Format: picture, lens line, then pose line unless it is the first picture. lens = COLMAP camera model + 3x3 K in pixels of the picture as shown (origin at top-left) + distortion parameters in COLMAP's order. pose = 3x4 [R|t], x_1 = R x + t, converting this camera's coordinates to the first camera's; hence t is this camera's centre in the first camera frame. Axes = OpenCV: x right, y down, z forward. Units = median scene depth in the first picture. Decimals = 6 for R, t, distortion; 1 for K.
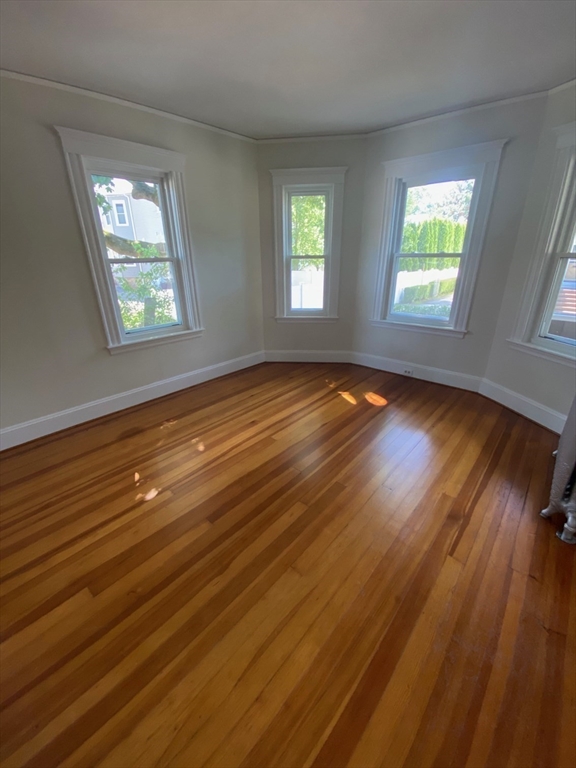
lens RADIAL K [[313.4, 0, 290.7], [0, 313.4, 383.5], [0, 0, 1]] dist [0.020375, -0.006896]
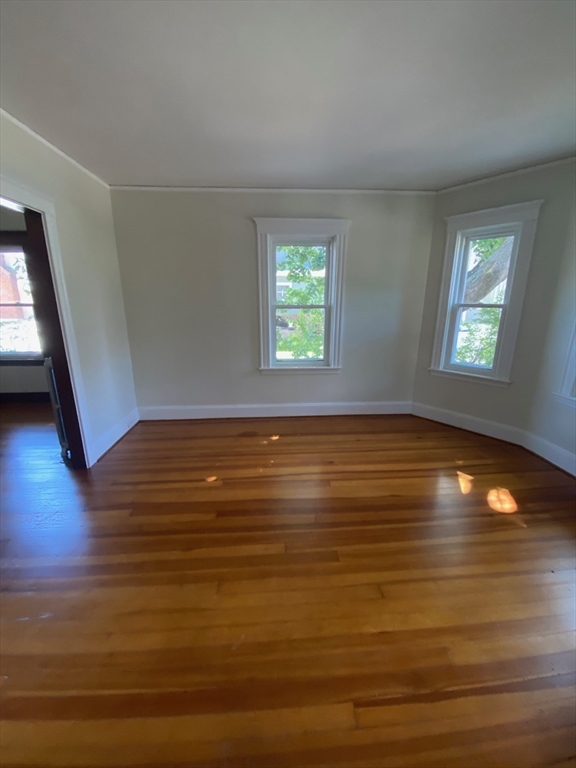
lens RADIAL K [[313.4, 0, 289.0], [0, 313.4, 384.6], [0, 0, 1]] dist [0.020375, -0.006896]
pose [[0.717186, 0.196273, -0.668671, 0.364033], [-0.279707, 0.959912, -0.018241, -0.052468], [0.638285, 0.200114, 0.743335, 0.106542]]
